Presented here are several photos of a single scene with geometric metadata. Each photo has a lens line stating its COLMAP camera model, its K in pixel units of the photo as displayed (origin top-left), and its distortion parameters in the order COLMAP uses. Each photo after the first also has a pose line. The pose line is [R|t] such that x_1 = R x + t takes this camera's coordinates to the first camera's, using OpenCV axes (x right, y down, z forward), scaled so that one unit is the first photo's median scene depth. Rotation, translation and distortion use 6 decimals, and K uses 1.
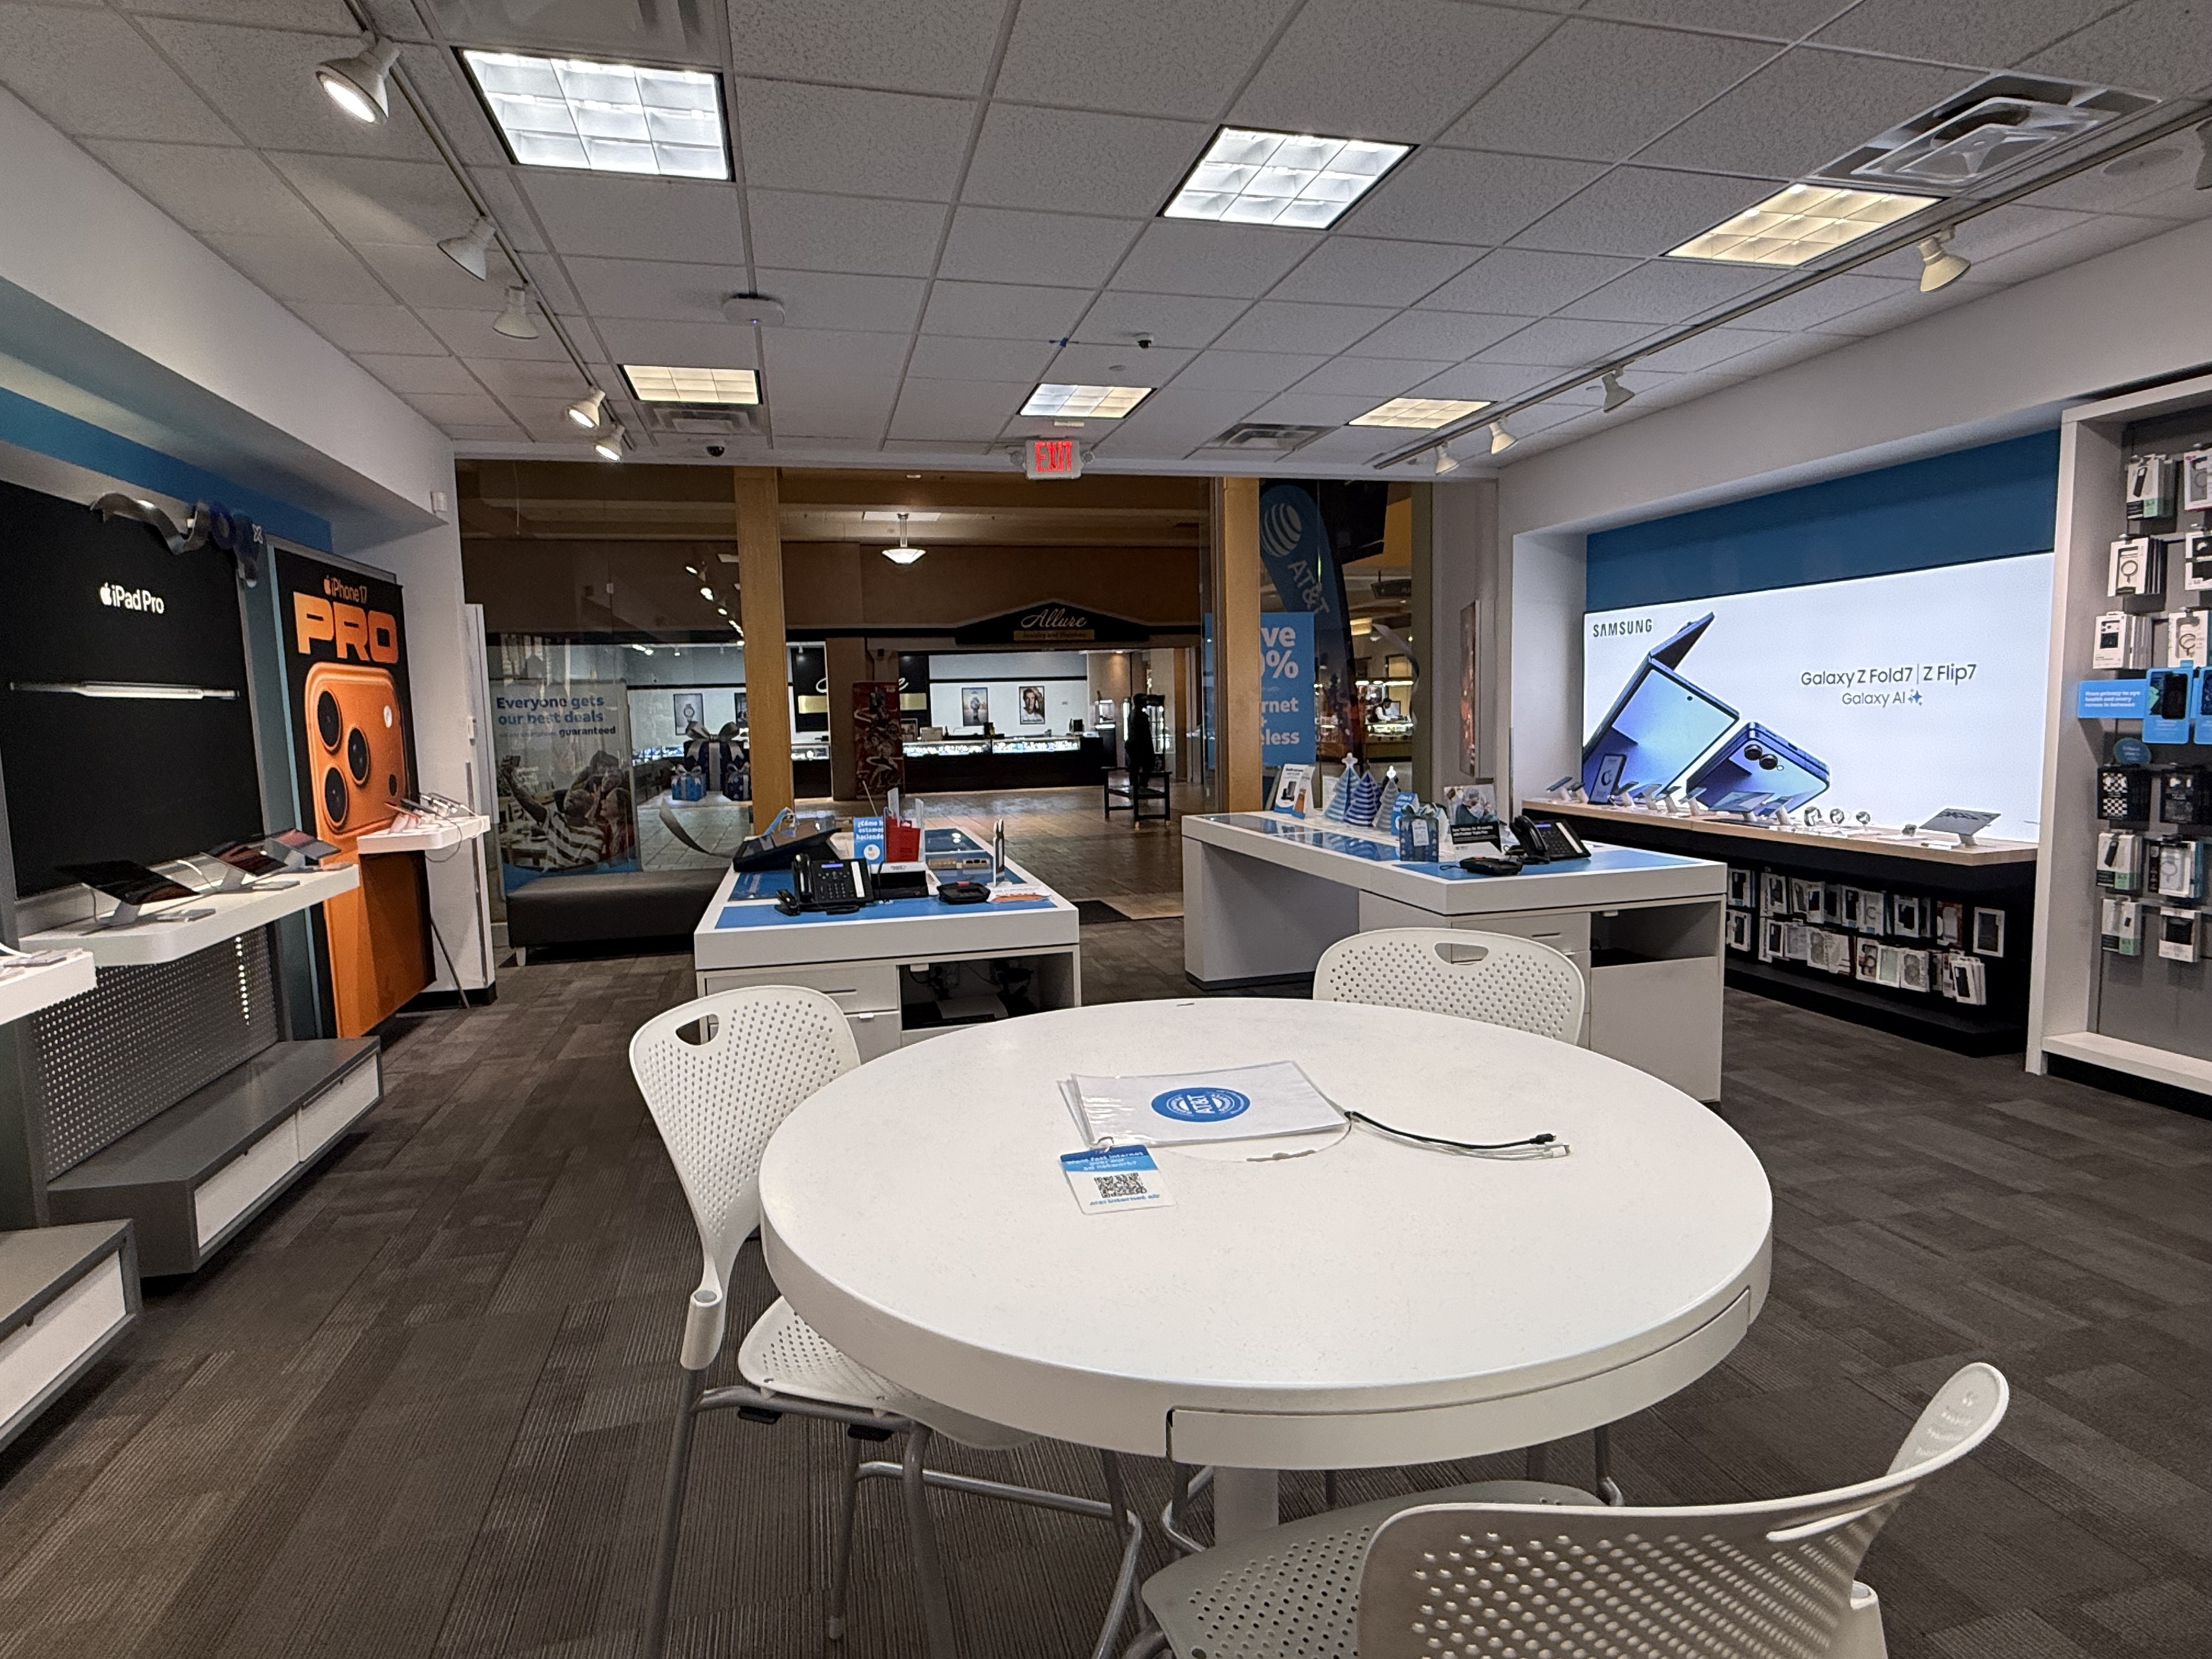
lens RADIAL K [[1162.1, 0, 1100.6], [0, 1162.1, 824.0], [0, 0, 1]] dist [0.002739, -0.000662]
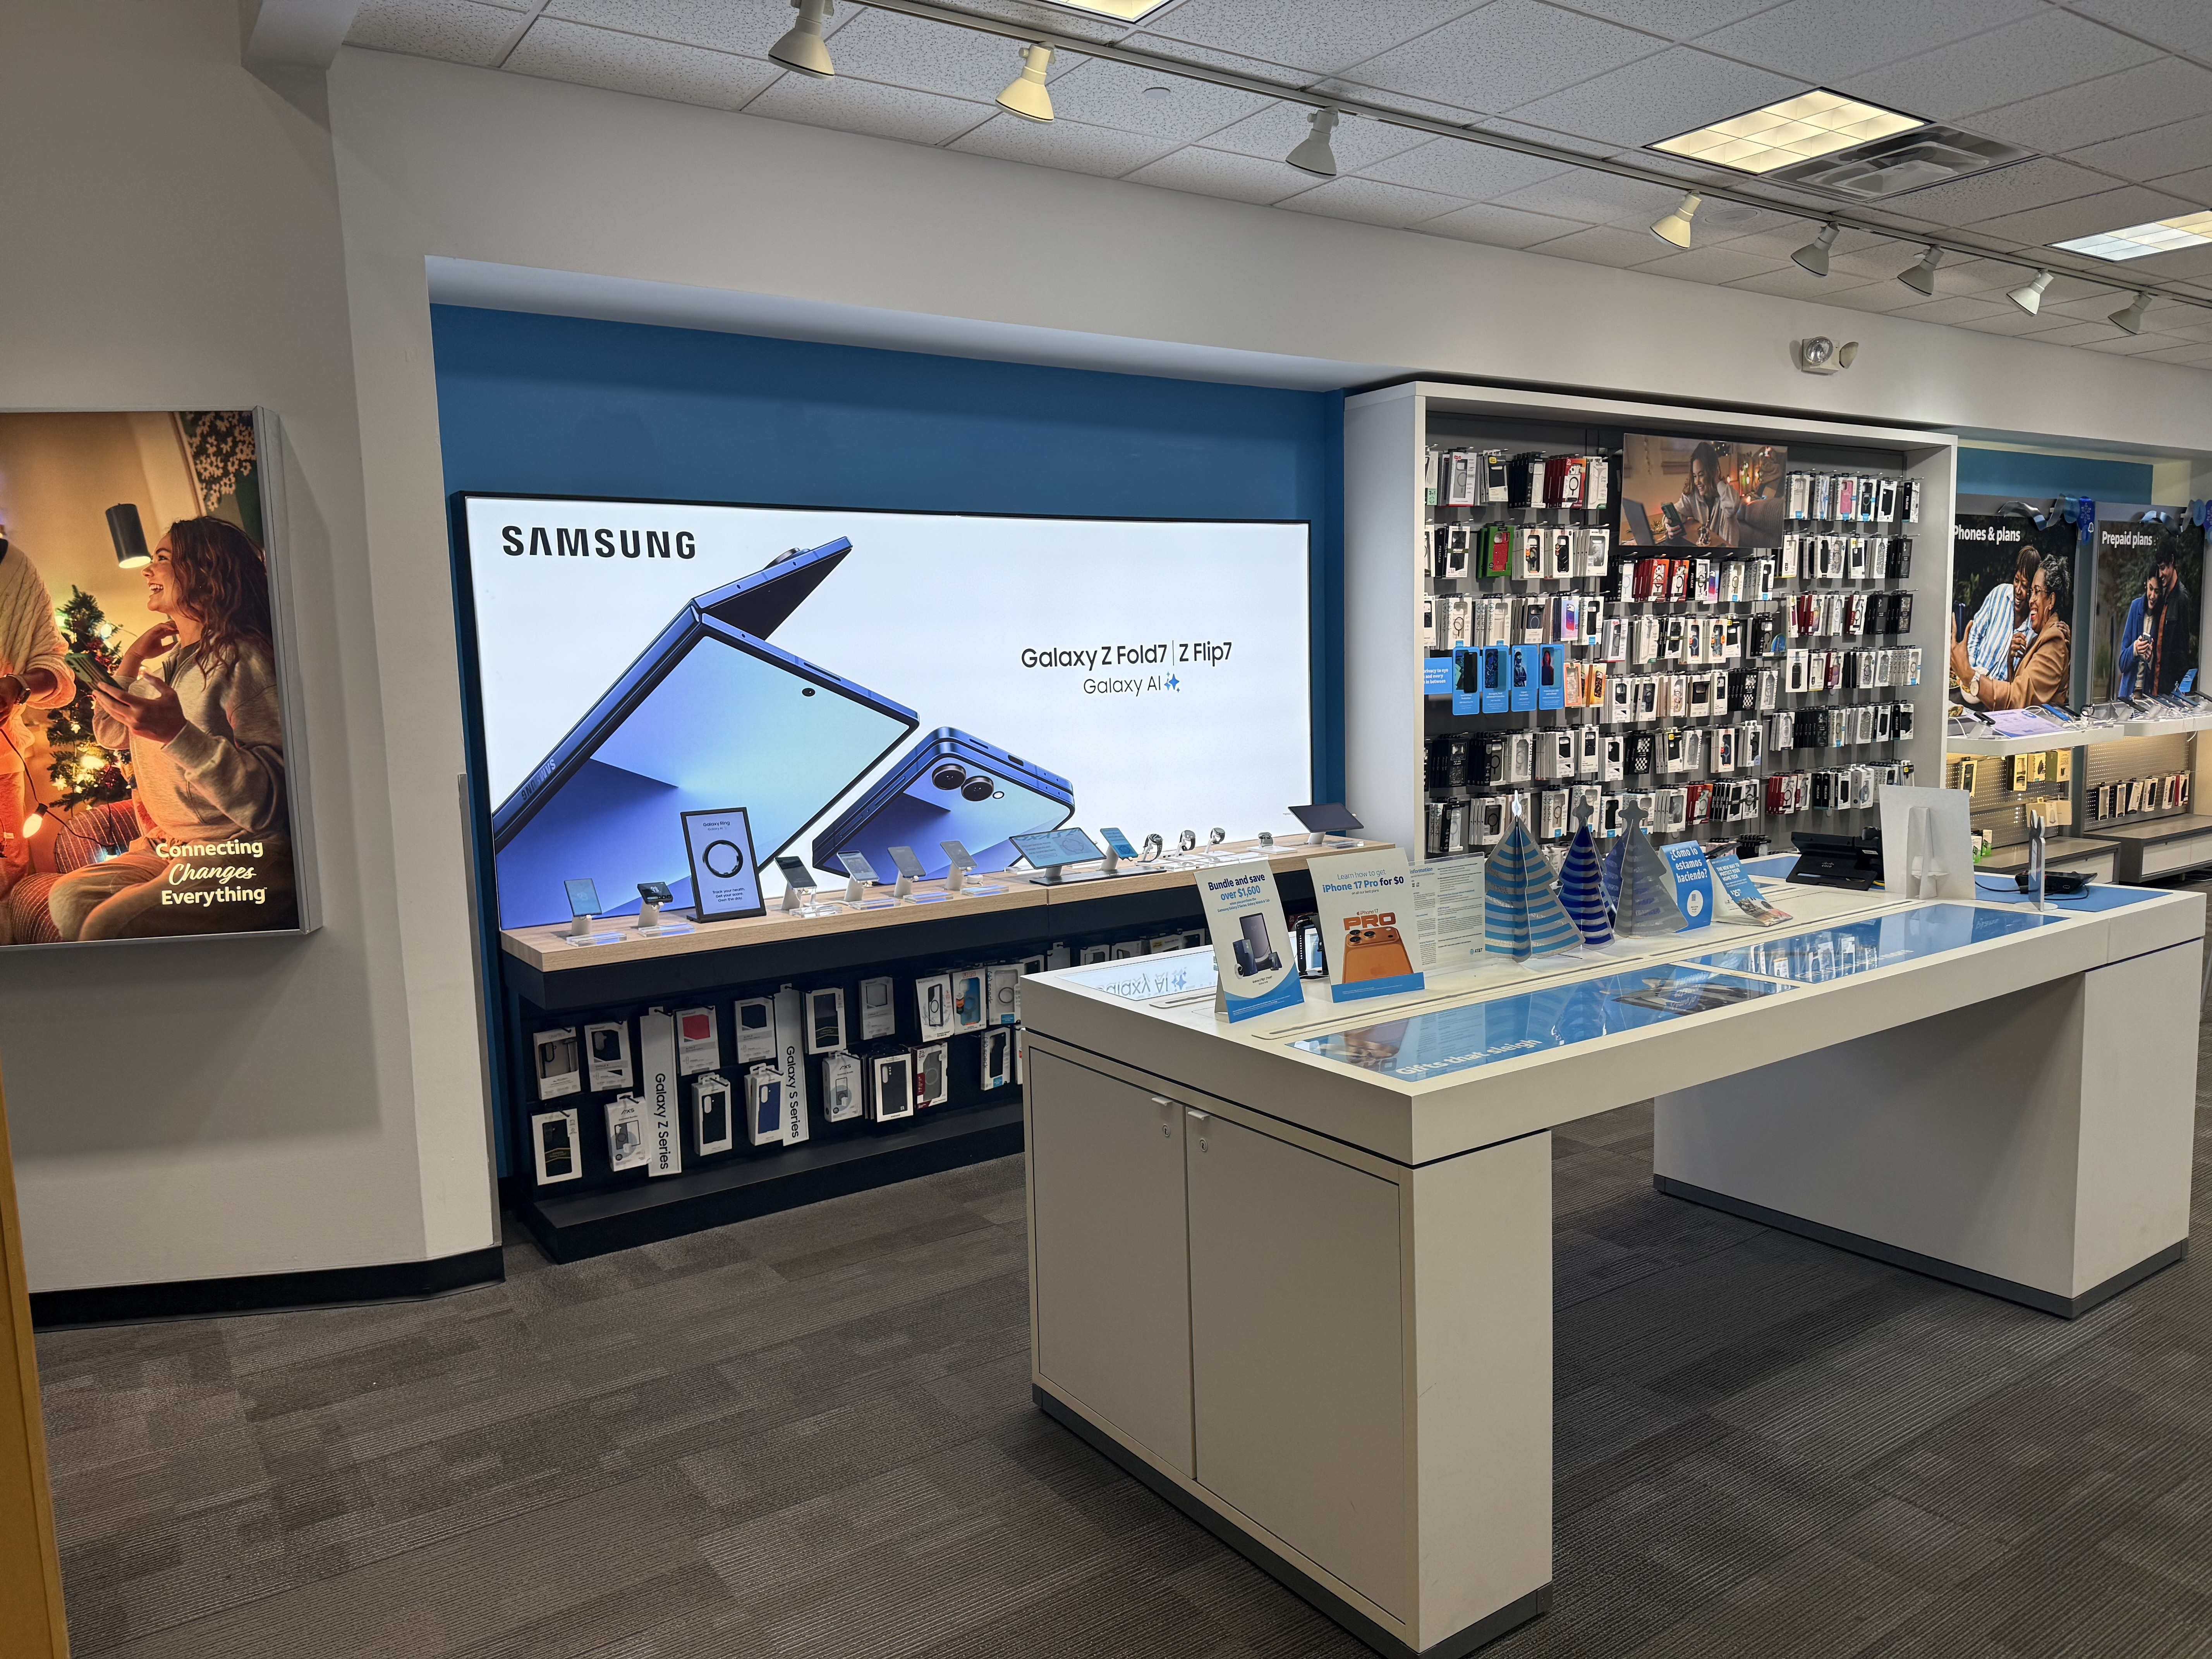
lens RADIAL K [[1557.9, 0, 1110.8], [0, 1557.9, 839.6], [0, 0, 1]] dist [0.134098, -0.182475]
pose [[-0.343978, -0.065074, 0.936720, -0.316680], [0.136069, 0.983611, 0.118298, -0.147455], [-0.929066, 0.168151, -0.329486, 1.536368]]
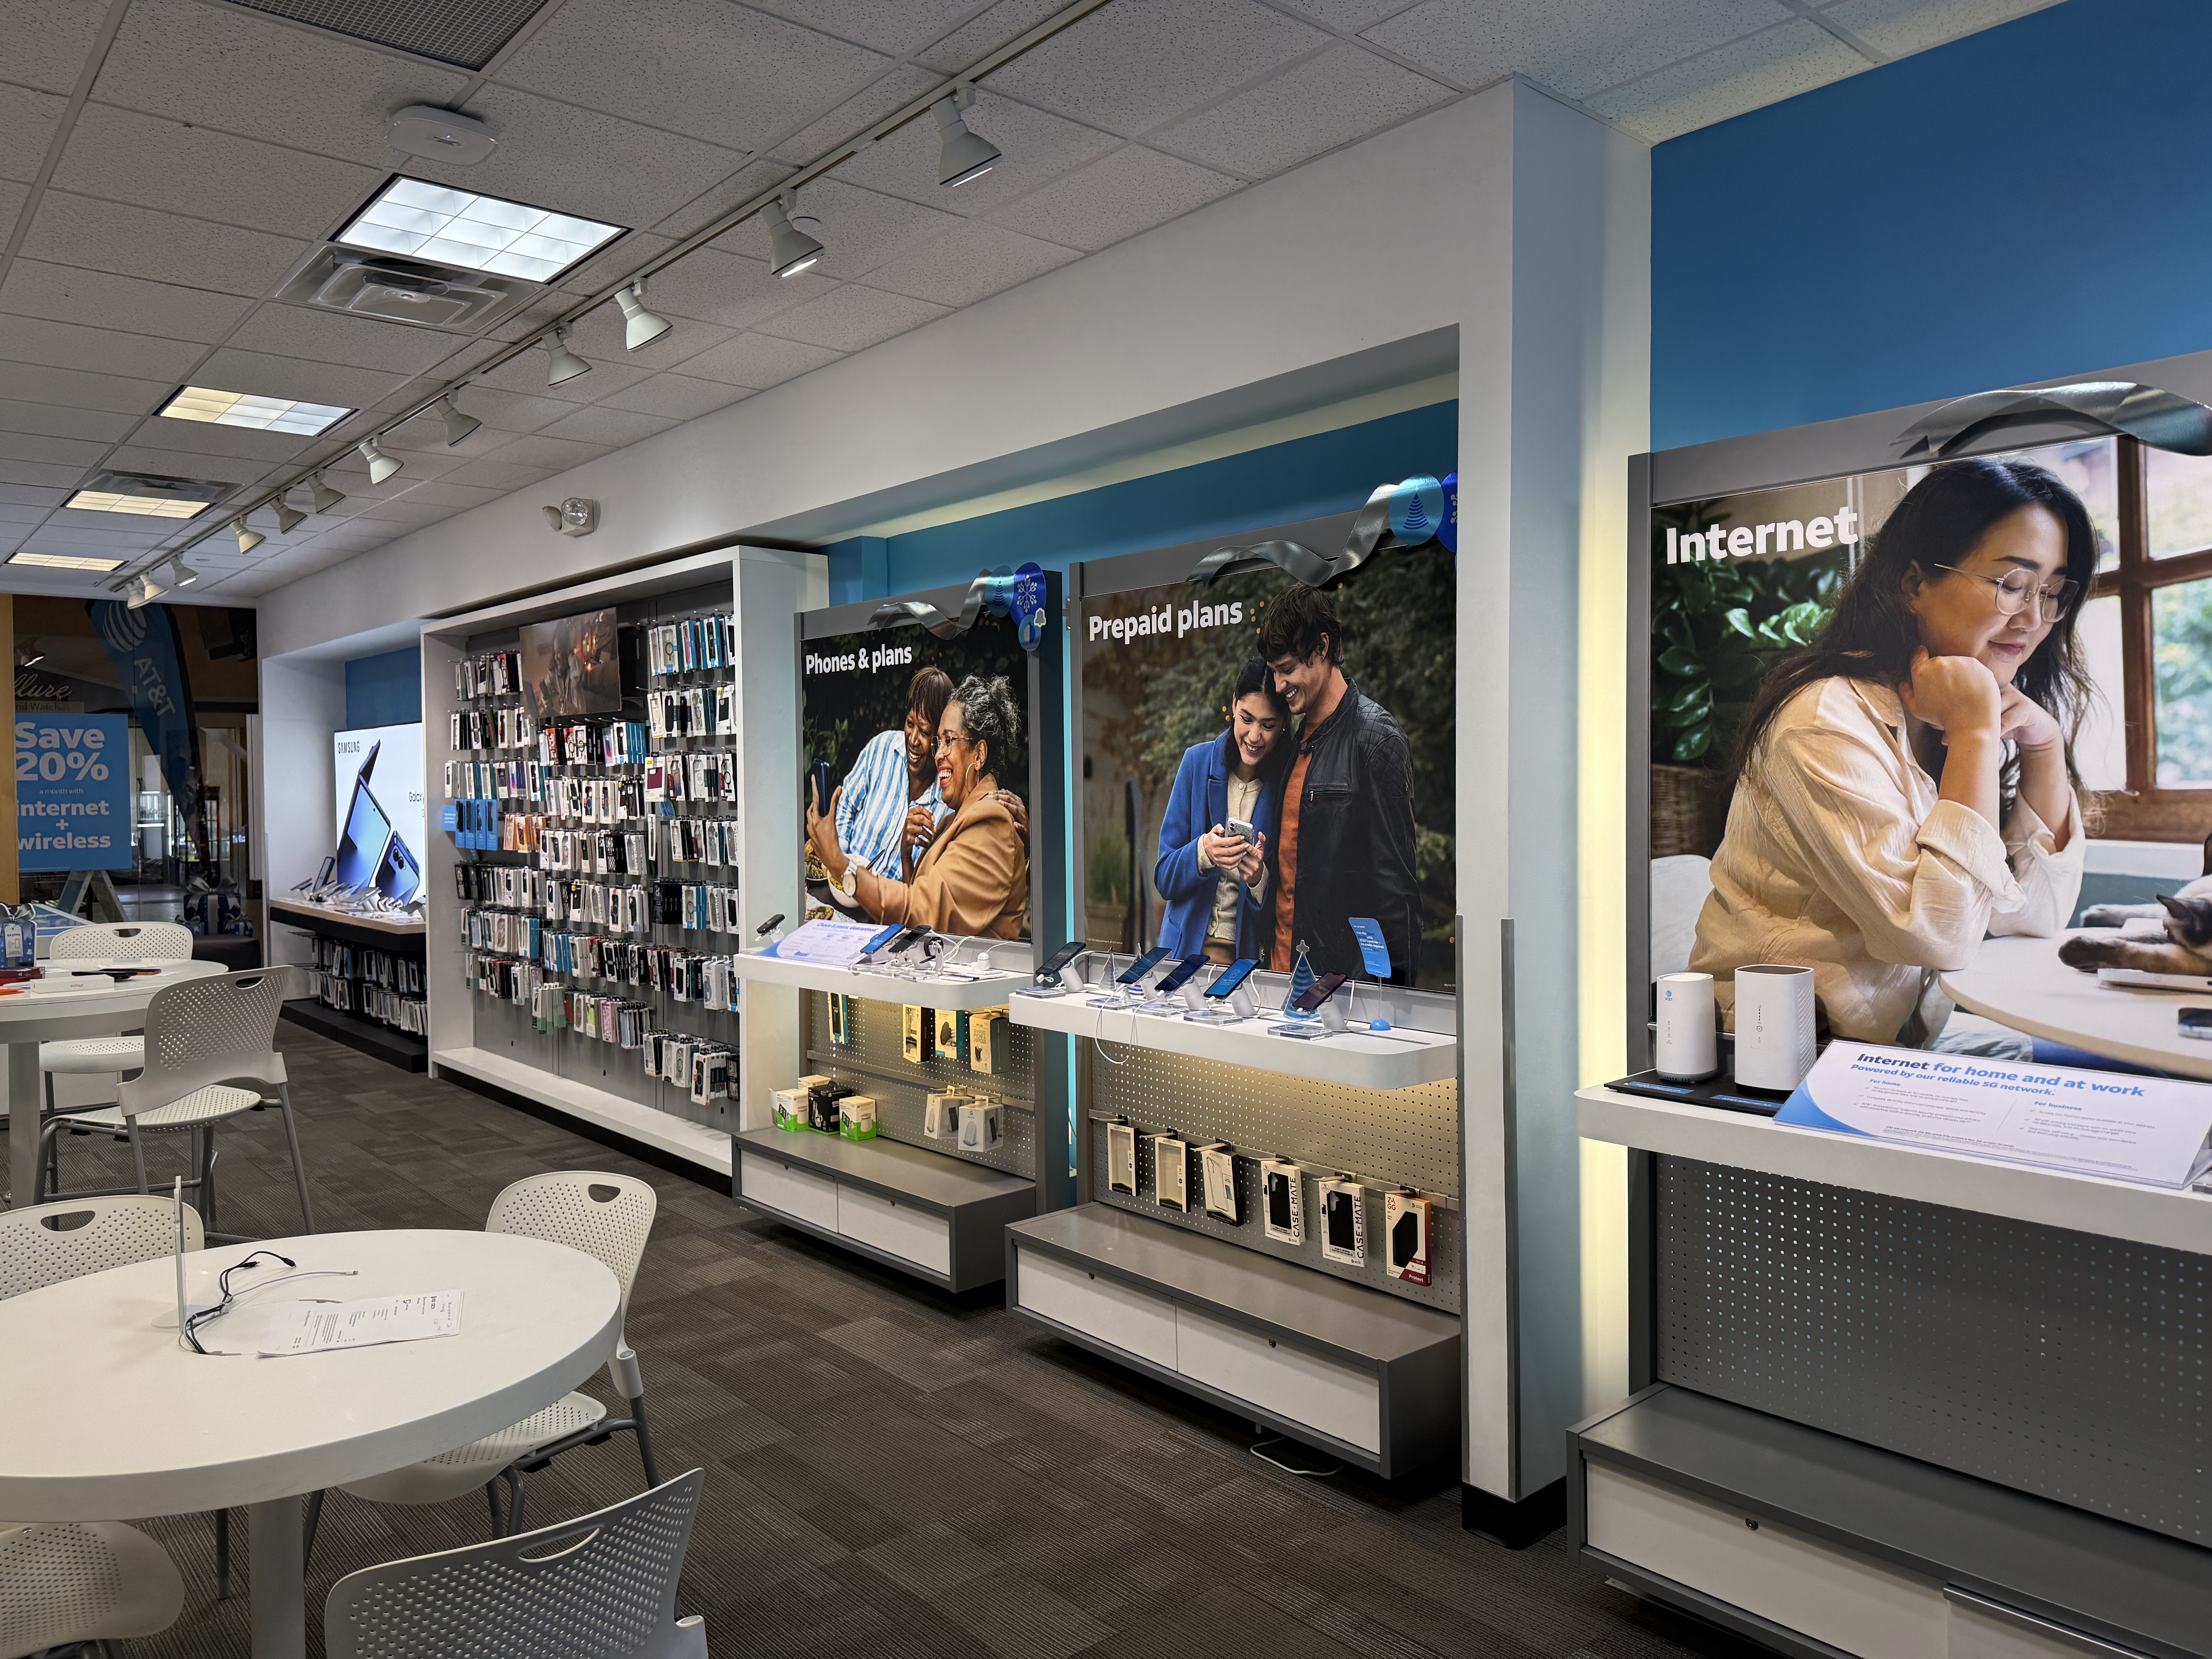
lens RADIAL K [[1554.1, 0, 1106.0], [0, 1554.1, 829.5], [0, 0, 1]] dist [-0.002552, -0.001954]
pose [[0.894051, 0.008696, 0.447881, 0.636914], [0.028280, 0.996722, -0.075803, 0.072434], [-0.447072, 0.080438, 0.890874, -1.016295]]
